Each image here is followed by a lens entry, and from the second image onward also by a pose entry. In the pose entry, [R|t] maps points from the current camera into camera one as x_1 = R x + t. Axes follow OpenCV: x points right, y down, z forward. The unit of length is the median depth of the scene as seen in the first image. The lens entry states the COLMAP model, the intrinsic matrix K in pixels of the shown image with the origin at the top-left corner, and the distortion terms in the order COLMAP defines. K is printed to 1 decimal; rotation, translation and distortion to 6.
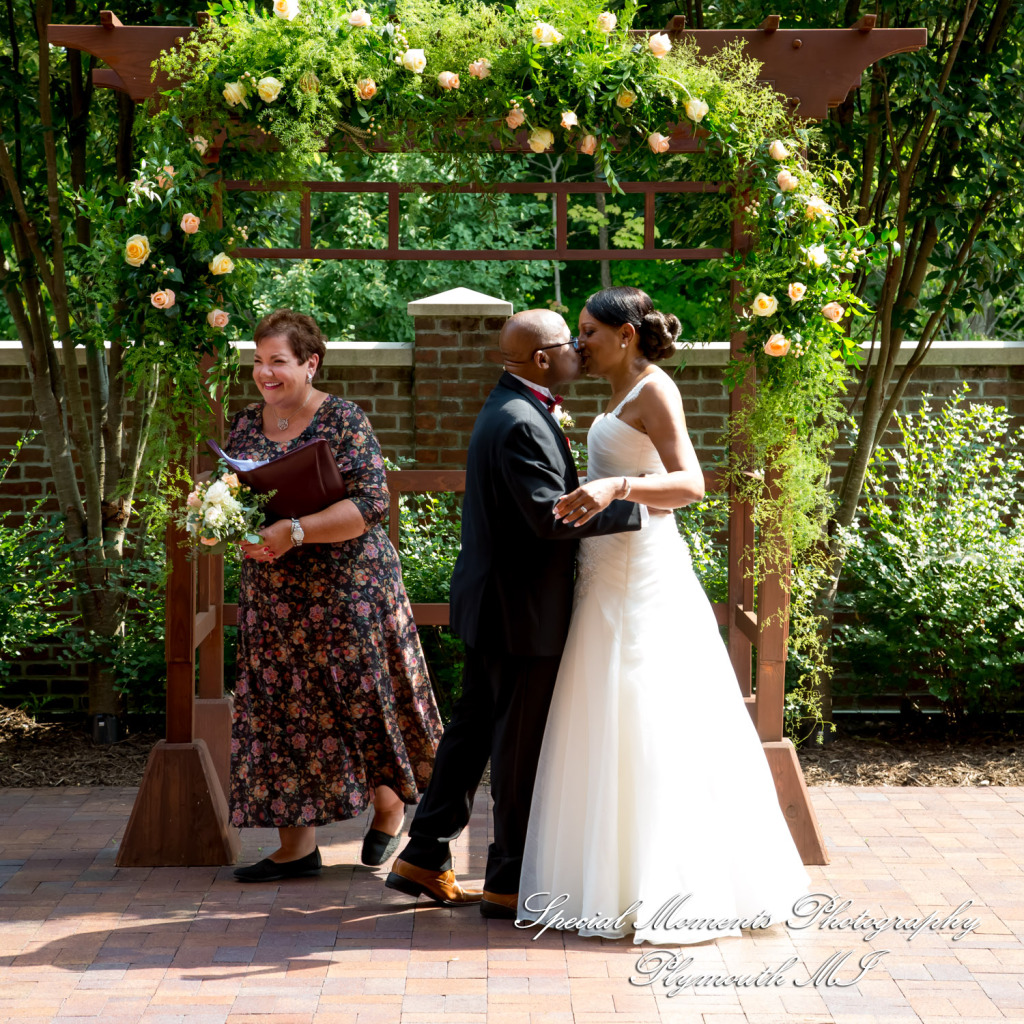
lens RADIAL K [[2660.6, 0, 512.0], [0, 2660.6, 512.0], [0, 0, 1]] dist [0.276408, 0.593279]
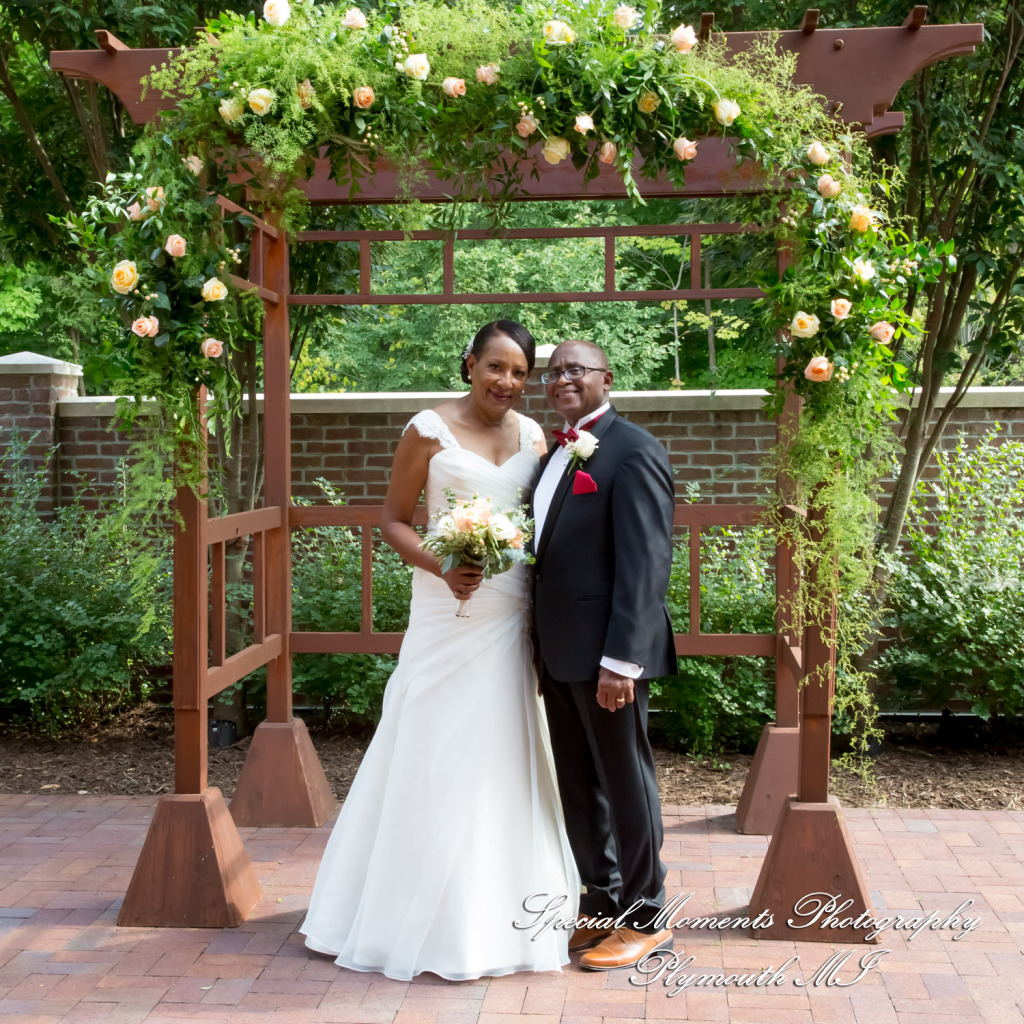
lens RADIAL K [[1599.2, 0, 484.6], [0, 1599.2, 487.0], [0, 0, 1]] dist [0.010519, 0.073115]
pose [[0.993241, -0.003492, -0.116015, 0.049886], [0.001261, 0.999813, -0.019304, -0.012716], [0.116061, 0.019028, 0.993060, 0.454049]]
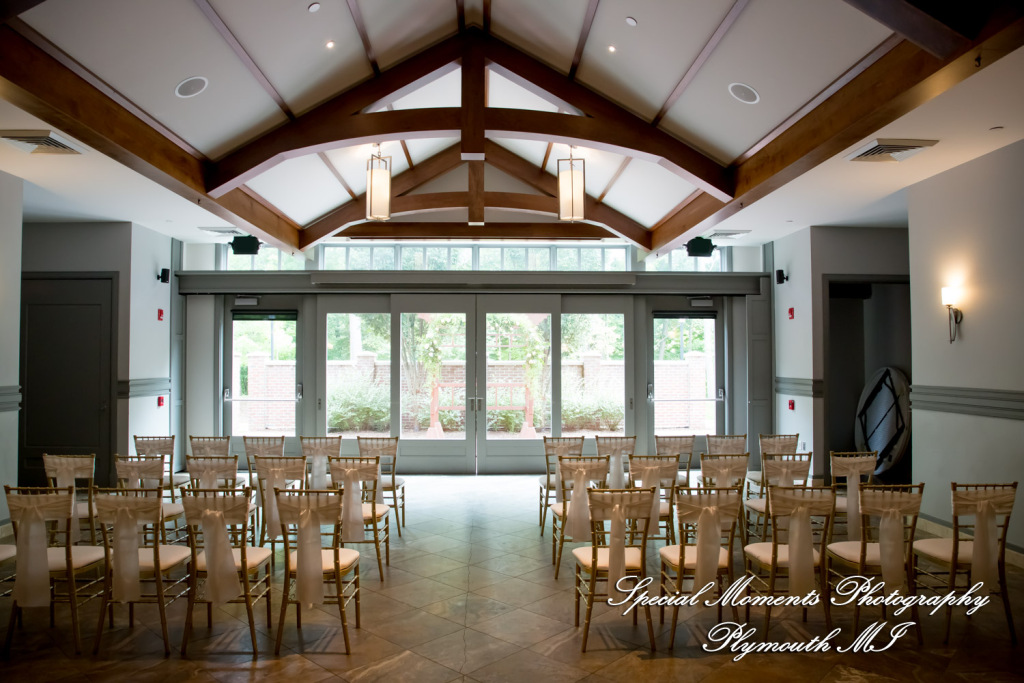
lens RADIAL K [[662.6, 0, 512.0], [0, 662.6, 341.5], [0, 0, 1]] dist [-0.025521, 0.000349]
pose [[0.999957, 0.001304, 0.009145, 0.041526], [-0.000456, 0.995750, -0.092099, 0.031212], [-0.009226, 0.092091, 0.995708, -0.512571]]
